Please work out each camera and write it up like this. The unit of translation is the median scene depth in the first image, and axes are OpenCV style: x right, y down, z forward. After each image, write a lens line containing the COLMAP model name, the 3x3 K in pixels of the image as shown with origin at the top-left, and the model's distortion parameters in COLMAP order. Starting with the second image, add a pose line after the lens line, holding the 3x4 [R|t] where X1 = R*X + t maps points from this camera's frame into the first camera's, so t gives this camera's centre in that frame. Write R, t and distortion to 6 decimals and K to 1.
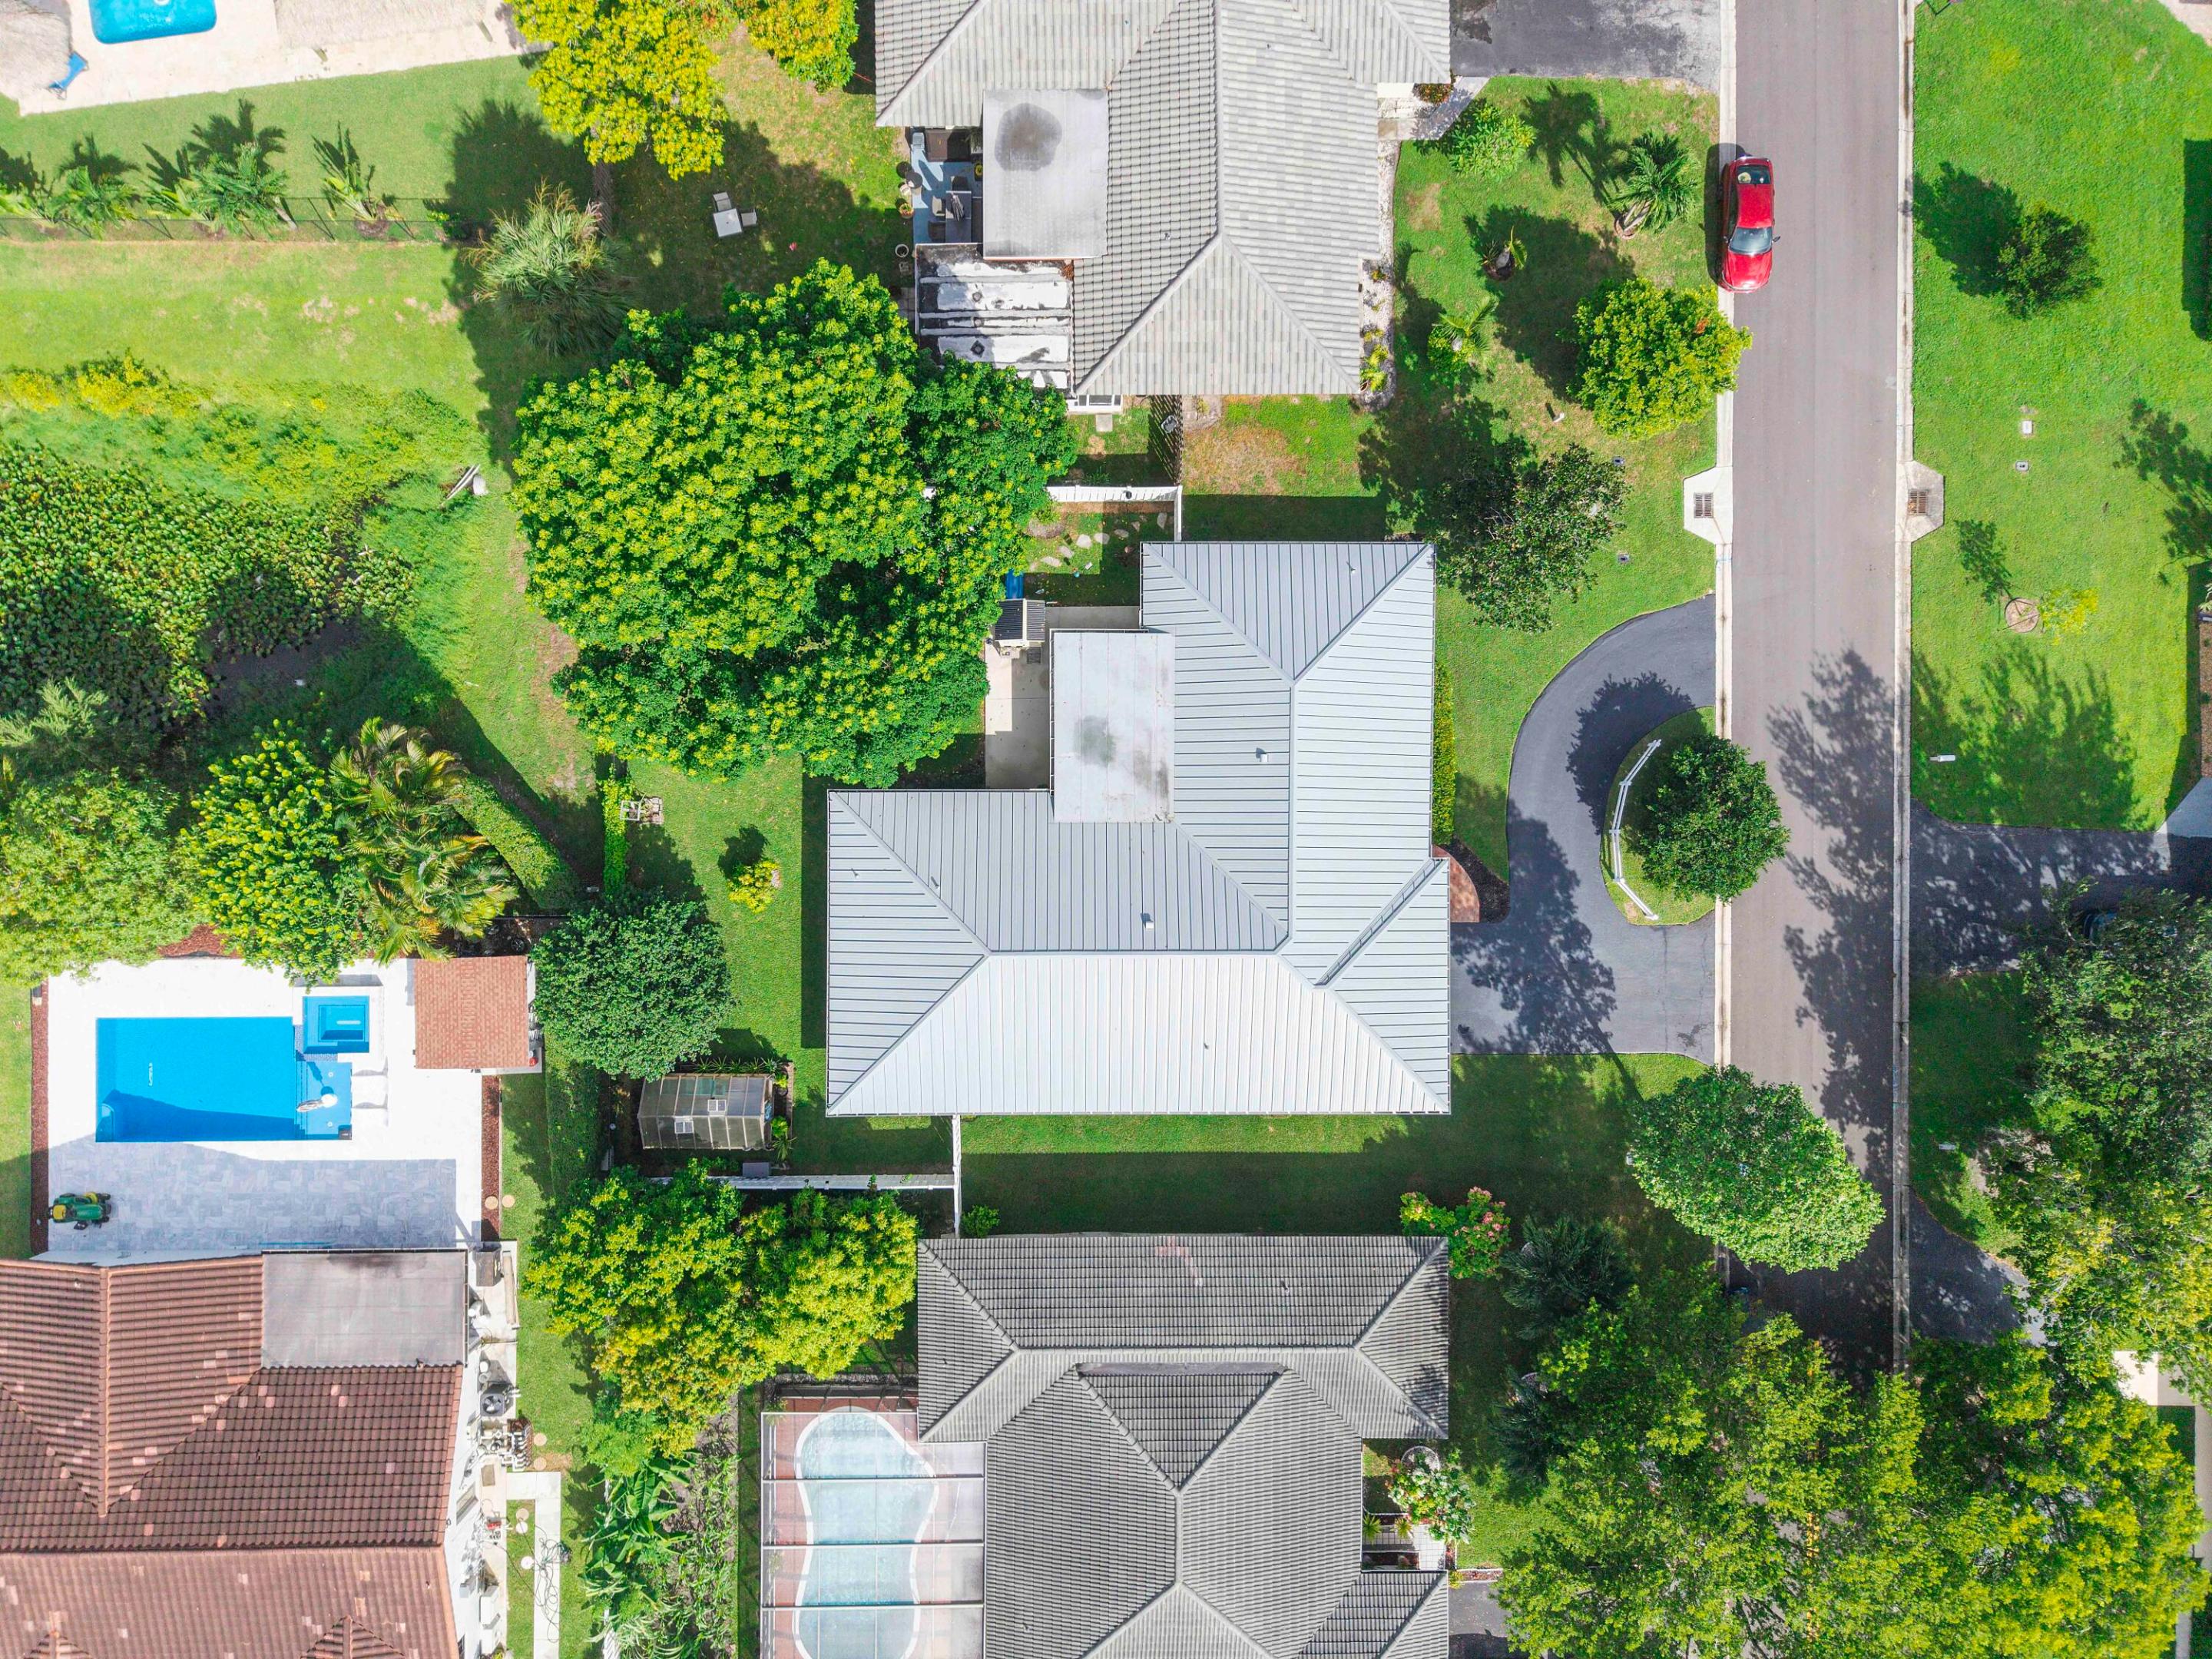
lens RADIAL K [[1507.8, 0, 1110.6], [0, 1507.8, 842.9], [0, 0, 1]] dist [0.024800, -0.032447]
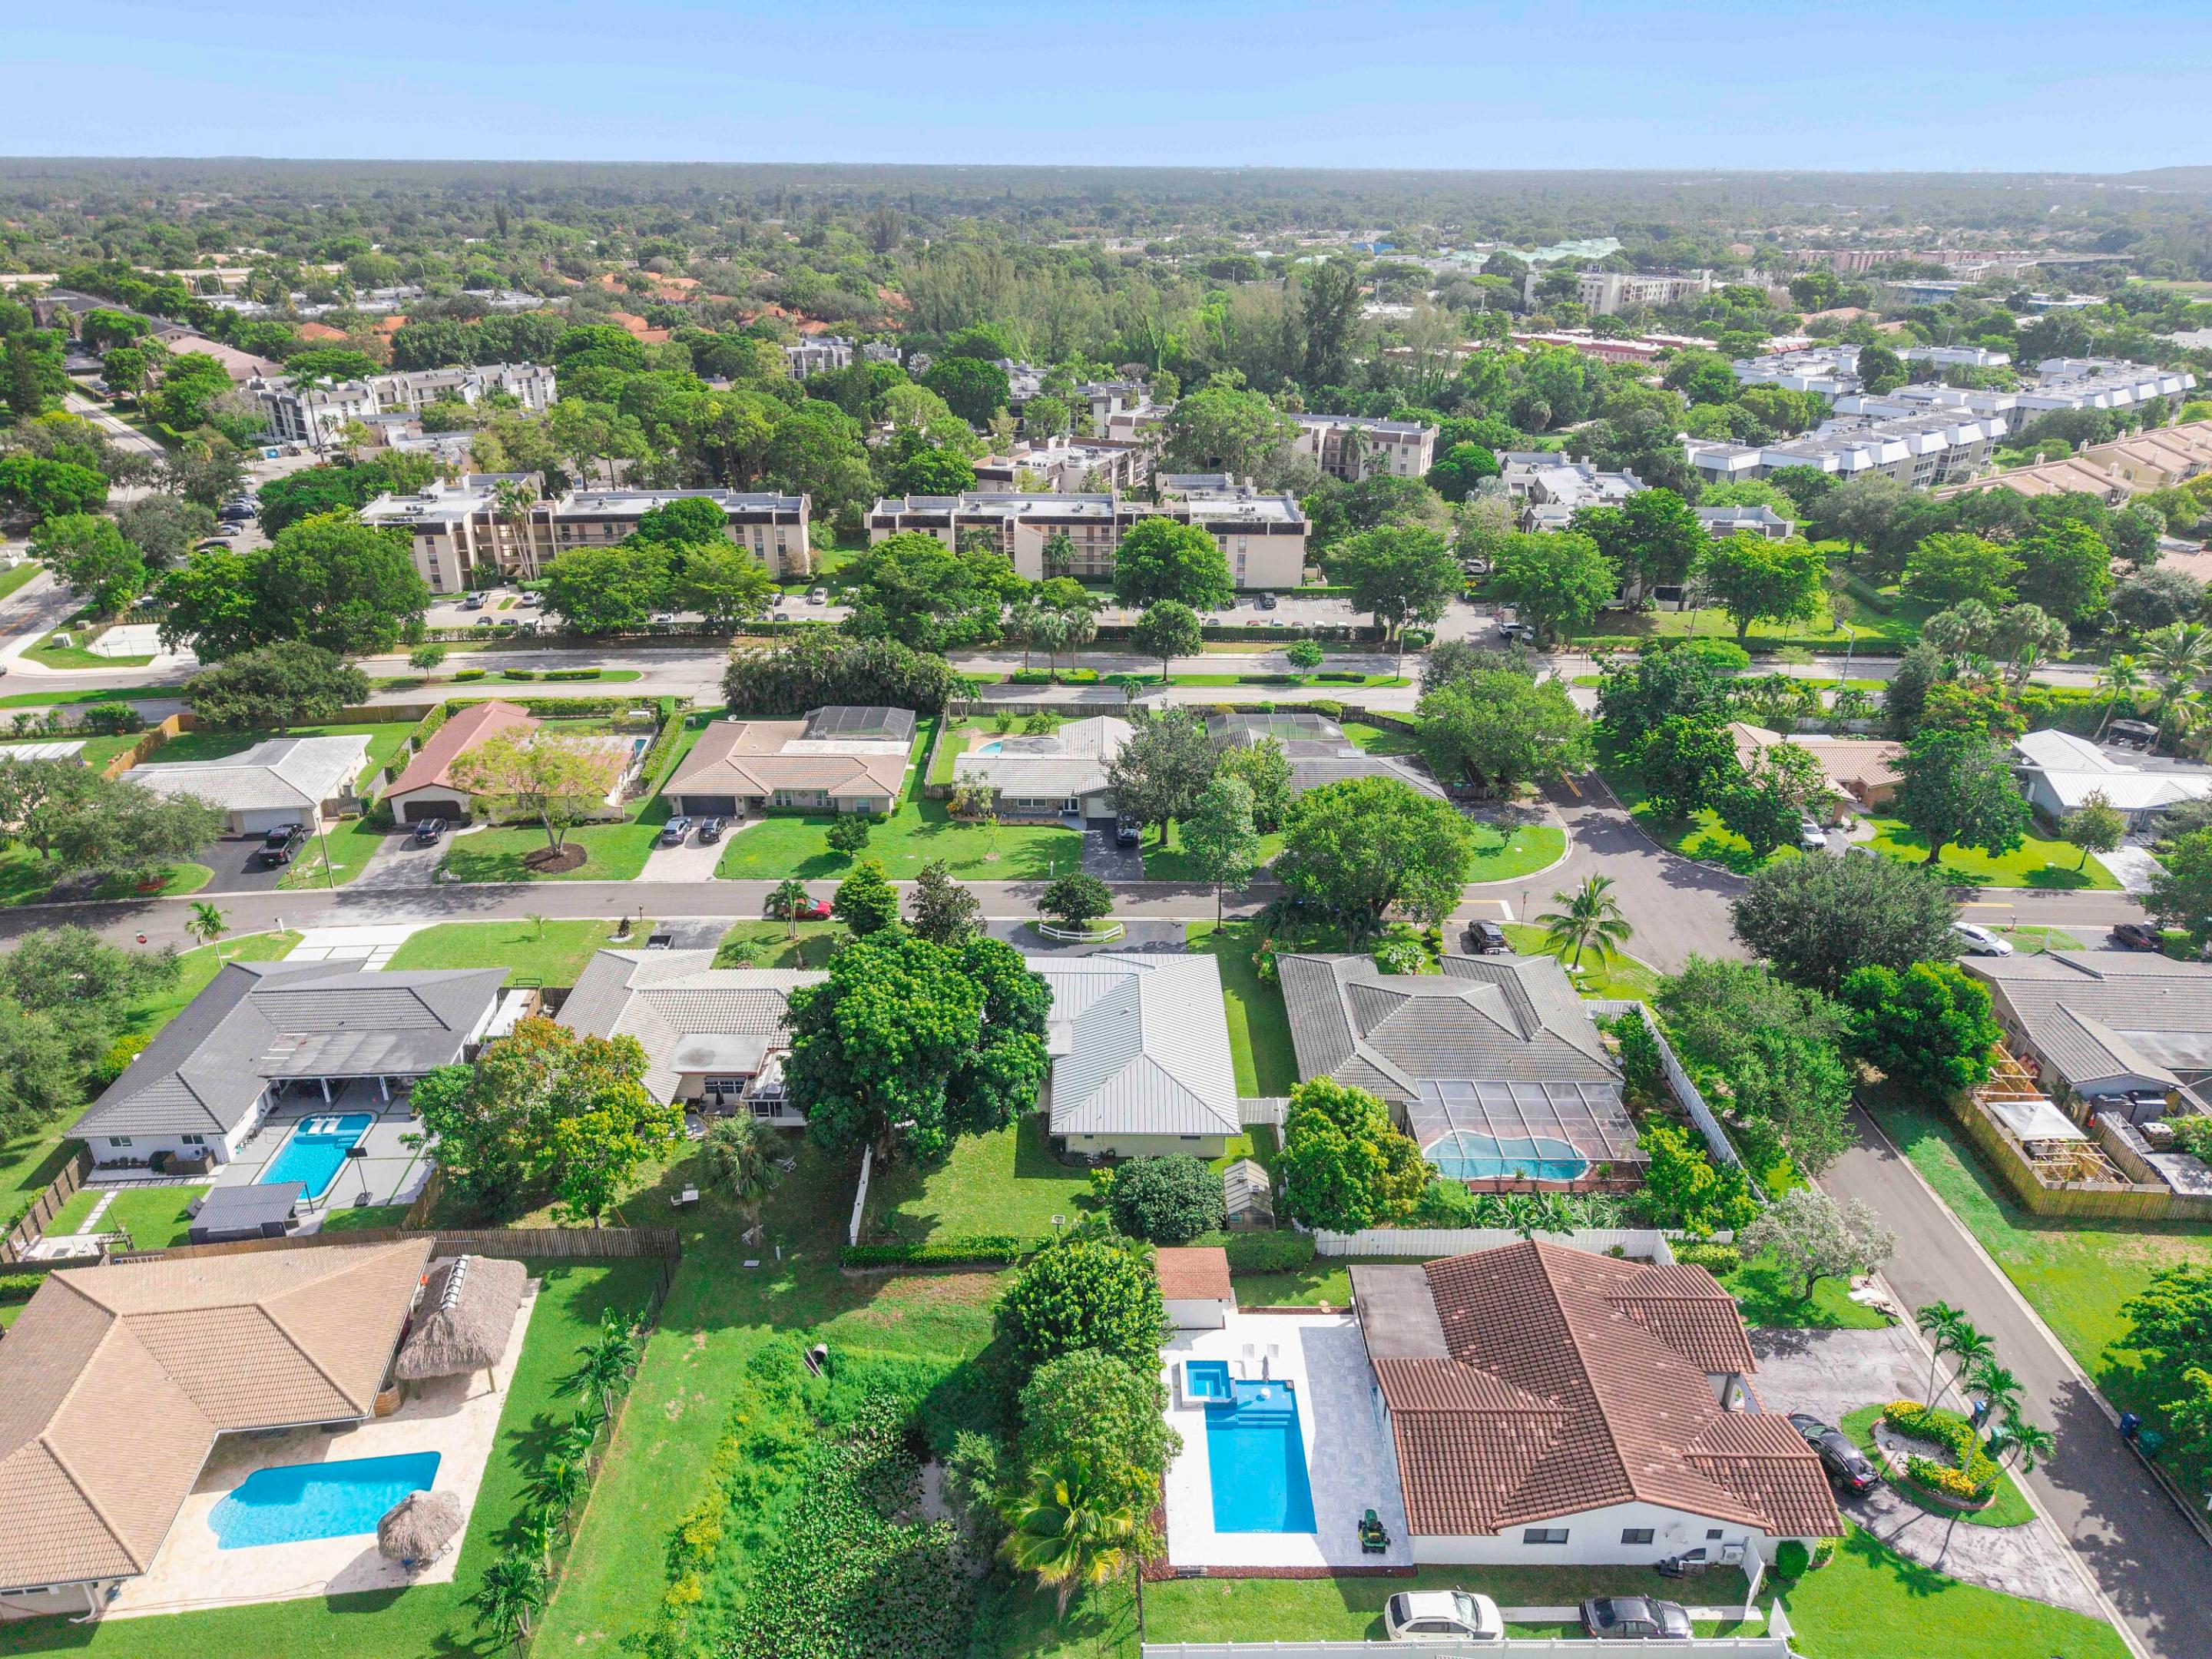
lens RADIAL K [[1522.3, 0, 1124.1], [0, 1522.3, 824.8], [0, 0, 1]] dist [0.033439, -0.040706]
pose [[-0.014098, -0.423822, 0.905636, -1.553906], [0.999898, -0.004014, 0.013687, 0.026635], [-0.002166, 0.905736, 0.423836, -0.039278]]
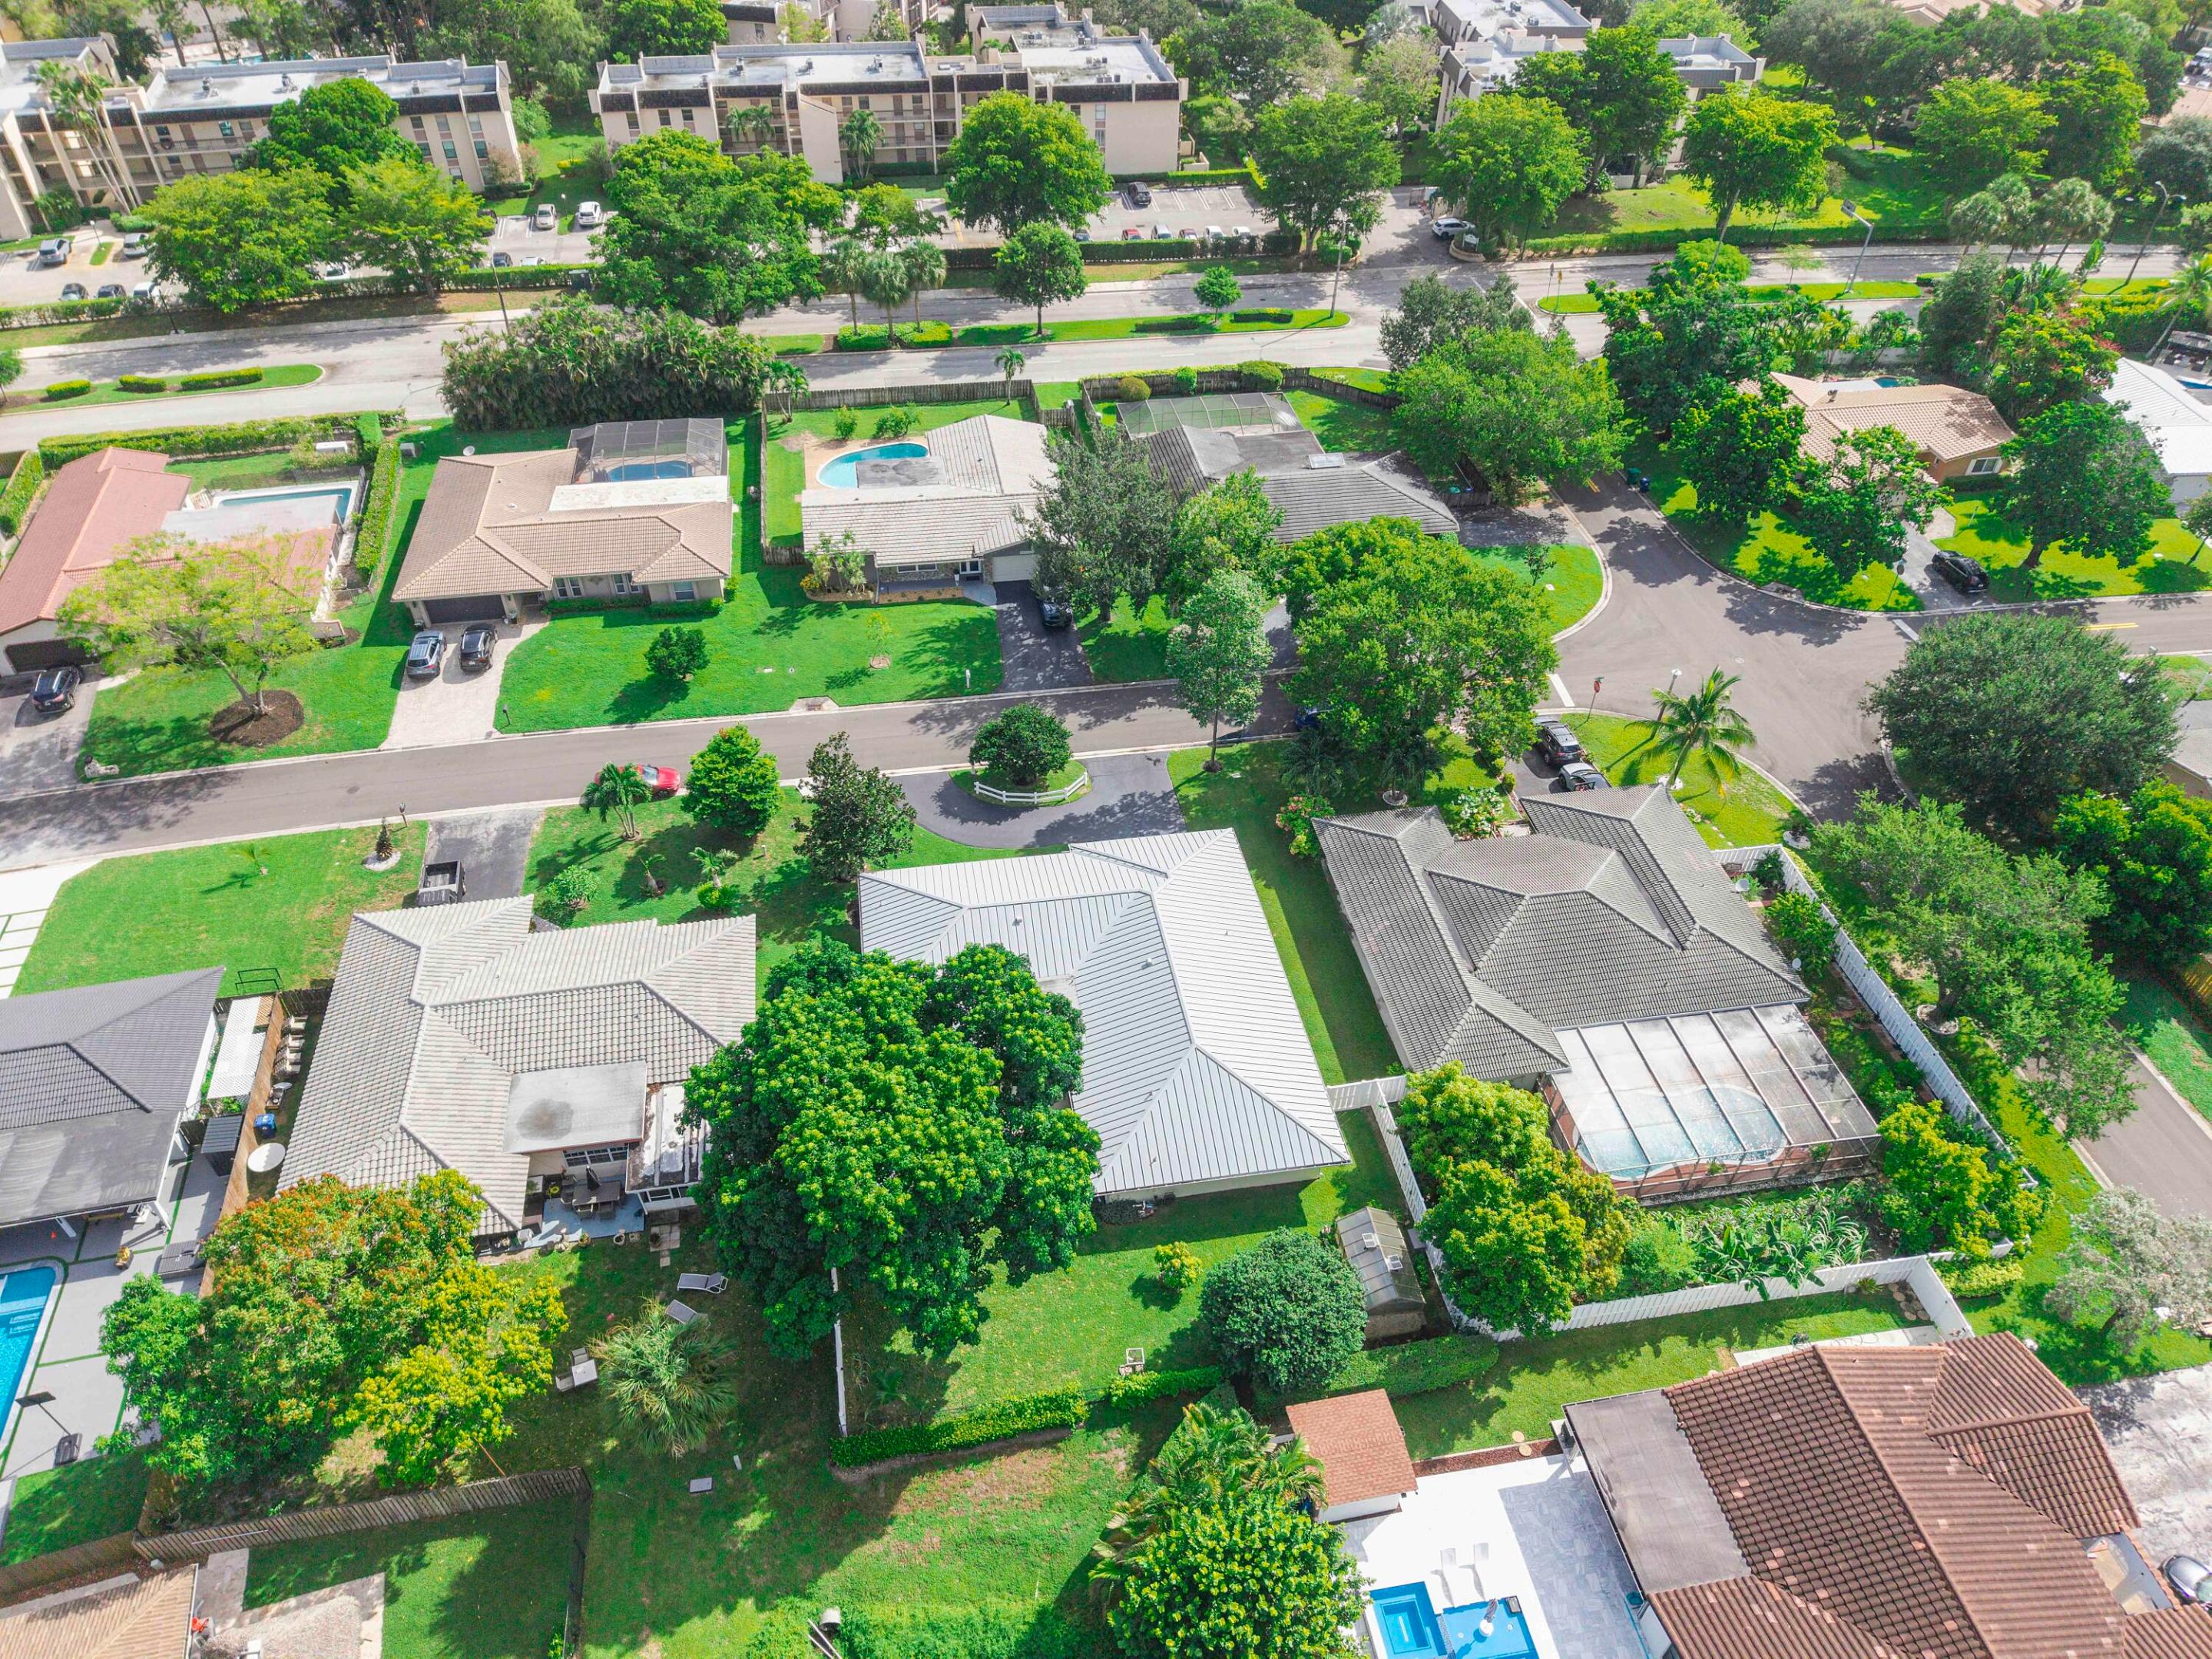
lens RADIAL K [[1497.1, 0, 1114.5], [0, 1497.1, 839.9], [0, 0, 1]] dist [0.014237, -0.010556]
pose [[-0.172728, -0.673770, 0.718470, -0.833913], [0.984876, -0.108104, 0.135397, -0.140397], [-0.013557, 0.730991, 0.682252, -0.016927]]
